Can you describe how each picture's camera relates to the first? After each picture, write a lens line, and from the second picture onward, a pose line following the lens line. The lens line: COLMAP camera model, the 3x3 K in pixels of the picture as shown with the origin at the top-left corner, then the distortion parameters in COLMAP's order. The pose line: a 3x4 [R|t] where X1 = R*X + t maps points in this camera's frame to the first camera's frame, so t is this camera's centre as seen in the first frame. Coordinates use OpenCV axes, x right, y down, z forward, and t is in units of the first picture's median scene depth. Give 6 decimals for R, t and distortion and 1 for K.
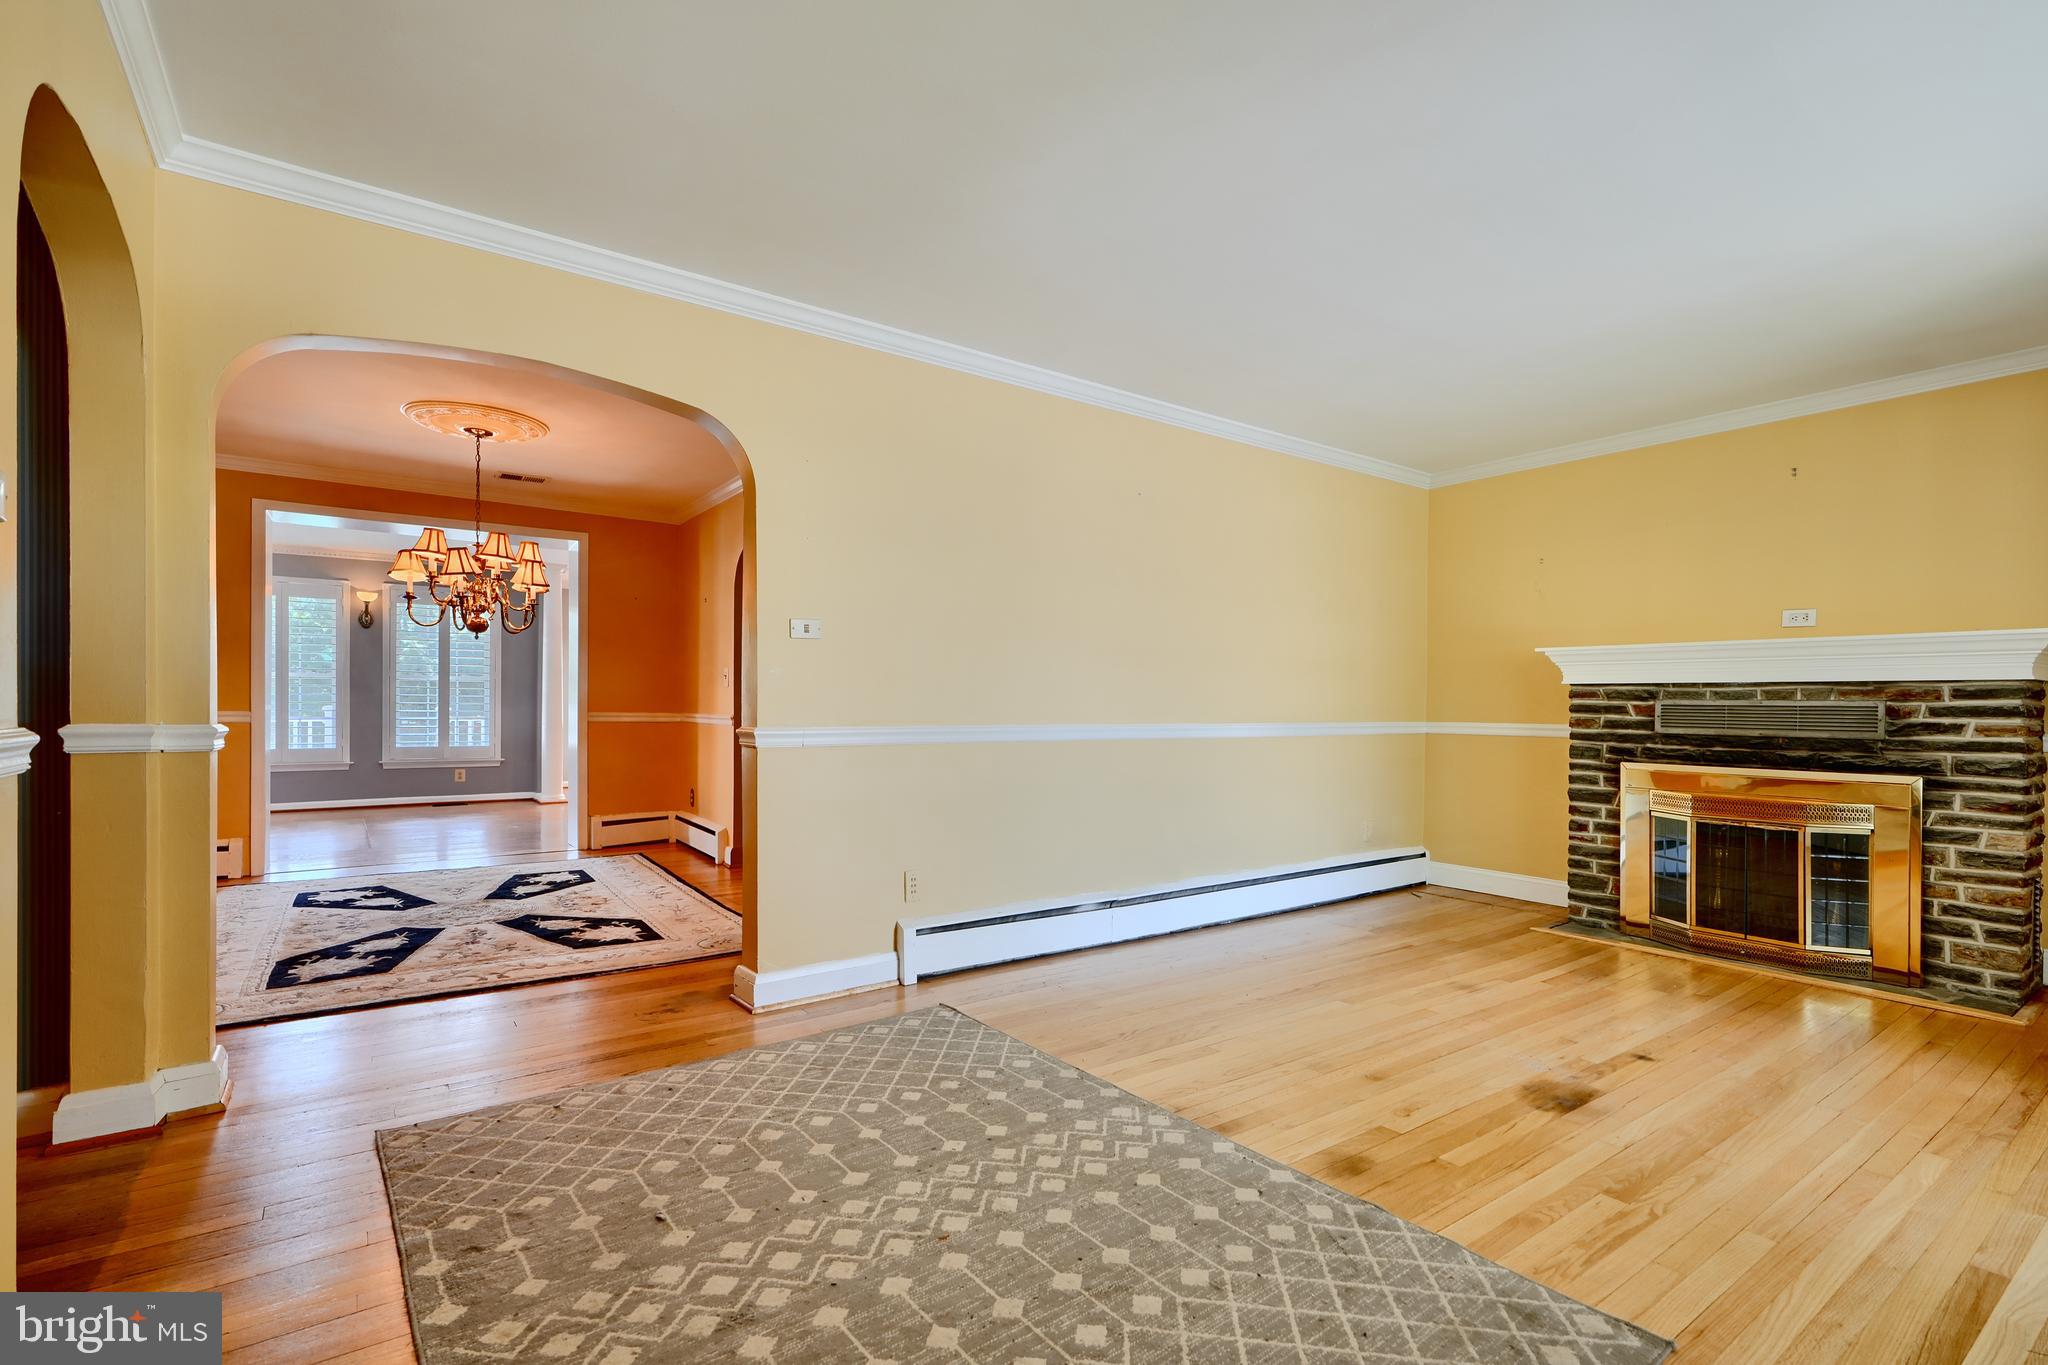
lens RADIAL K [[929.6, 0, 1034.8], [0, 929.6, 716.5], [0, 0, 1]] dist [-0.001862, -0.001571]
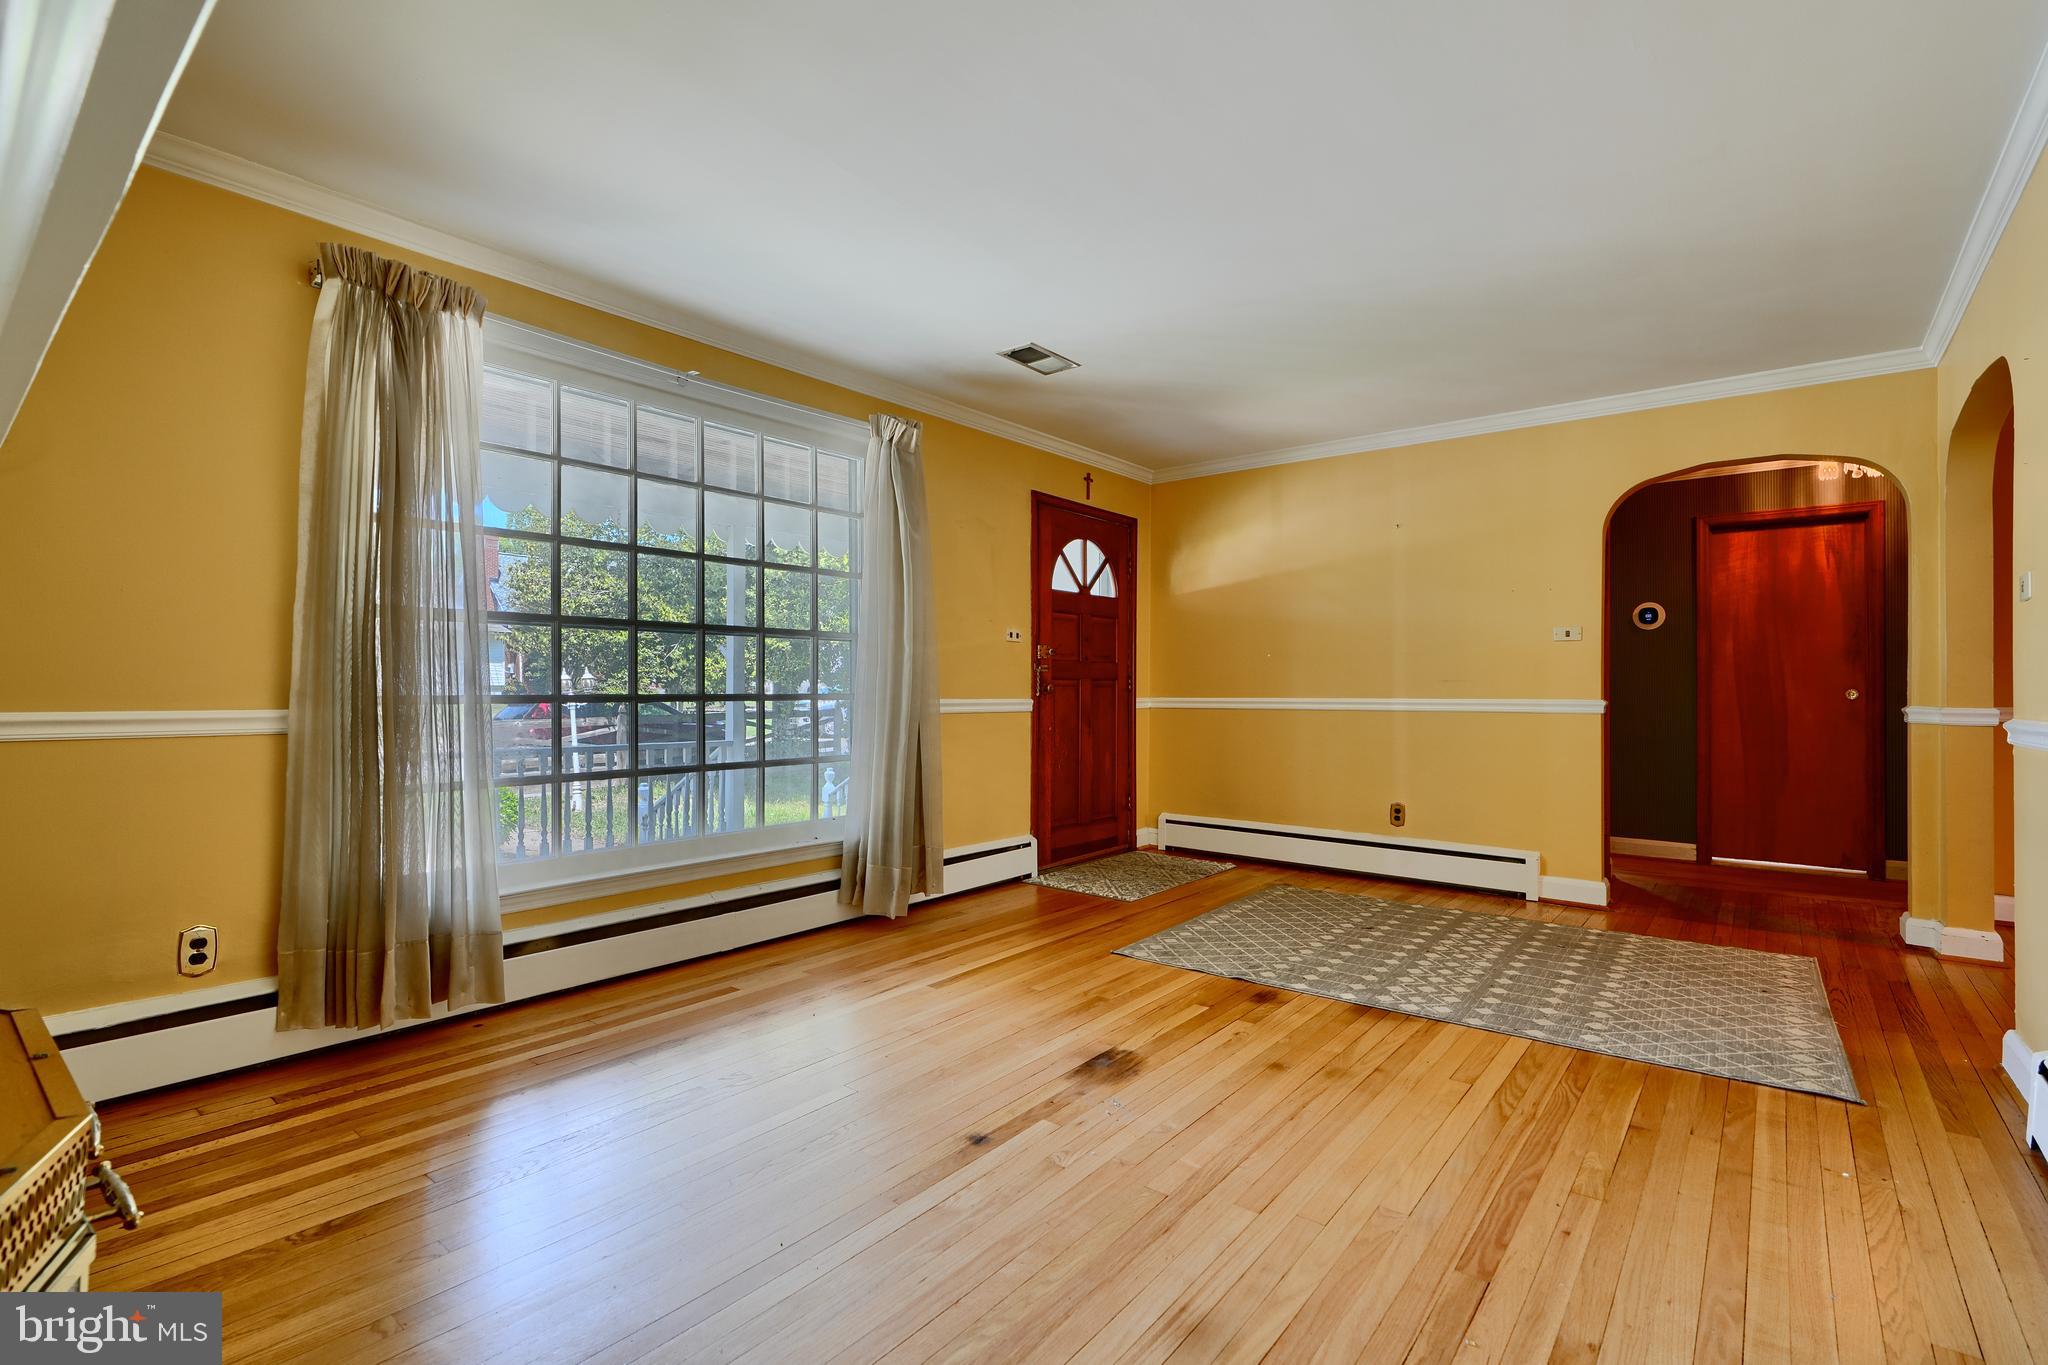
lens RADIAL K [[937.1, 0, 1023.7], [0, 937.1, 711.2], [0, 0, 1]] dist [-0.001545, -0.000294]
pose [[-0.966124, -0.006484, -0.257997, 0.656632], [-0.014366, 0.999485, 0.028680, -0.004738], [0.257679, 0.031415, -0.965720, 1.395157]]
